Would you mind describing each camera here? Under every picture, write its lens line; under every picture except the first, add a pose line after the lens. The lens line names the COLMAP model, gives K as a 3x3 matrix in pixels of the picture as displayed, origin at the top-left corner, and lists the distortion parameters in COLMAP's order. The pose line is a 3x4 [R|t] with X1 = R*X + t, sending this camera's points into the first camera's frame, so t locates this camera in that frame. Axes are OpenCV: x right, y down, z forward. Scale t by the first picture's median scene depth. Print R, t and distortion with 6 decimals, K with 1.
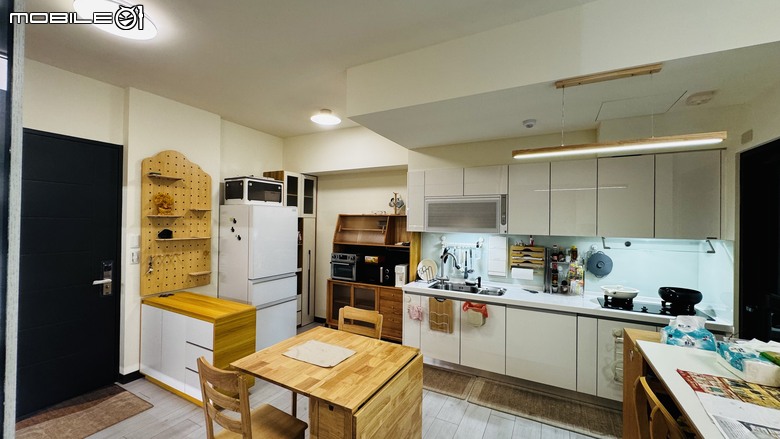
lens RADIAL K [[311.3, 0, 388.9], [0, 311.3, 220.5], [0, 0, 1]] dist [-0.001009, 0.000051]
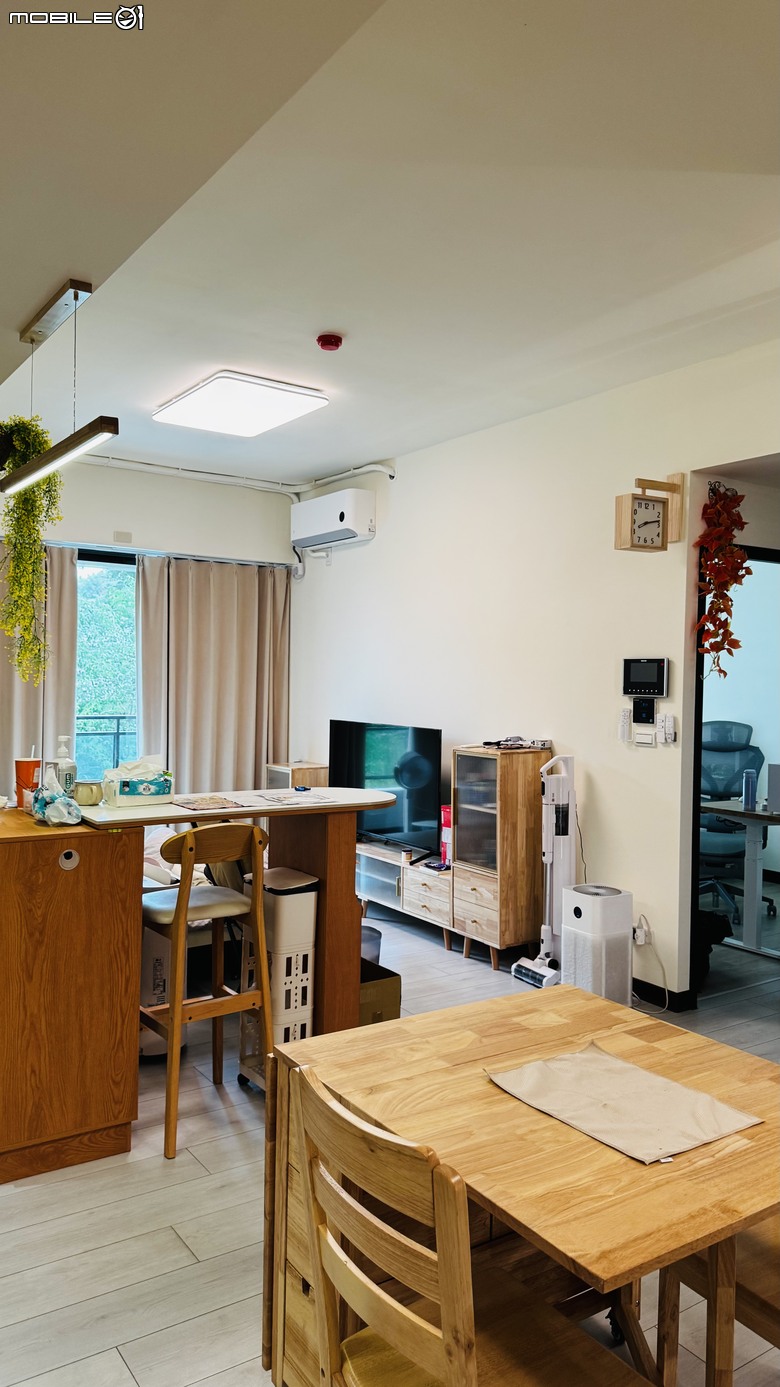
lens RADIAL K [[995.6, 0, 389.6], [0, 995.6, 692.9], [0, 0, 1]] dist [-0.014438, 0.003168]
pose [[-0.884207, -0.042060, 0.465197, -0.260371], [-0.038555, 0.999111, 0.017051, 0.041920], [-0.465500, -0.002860, -0.885043, 1.117303]]
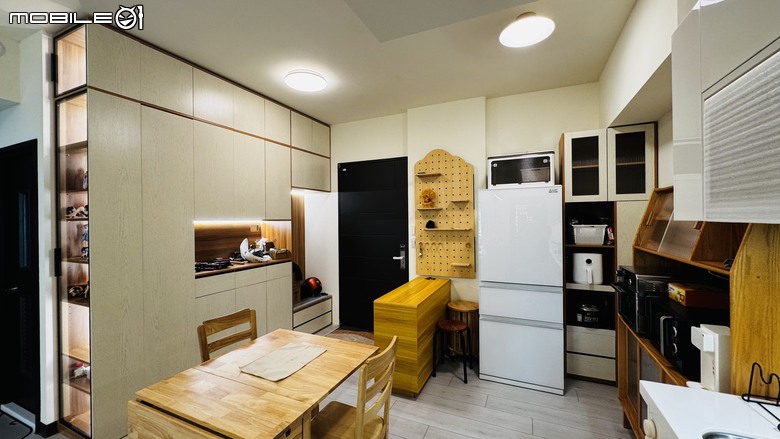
lens RADIAL K [[311.3, 0, 388.4], [0, 311.3, 221.1], [0, 0, 1]] dist [-0.001009, 0.000051]
pose [[0.069832, -0.007001, -0.997534, 0.393029], [0.017155, 0.999836, -0.005817, 0.033831], [0.997411, -0.016706, 0.069941, 0.741632]]
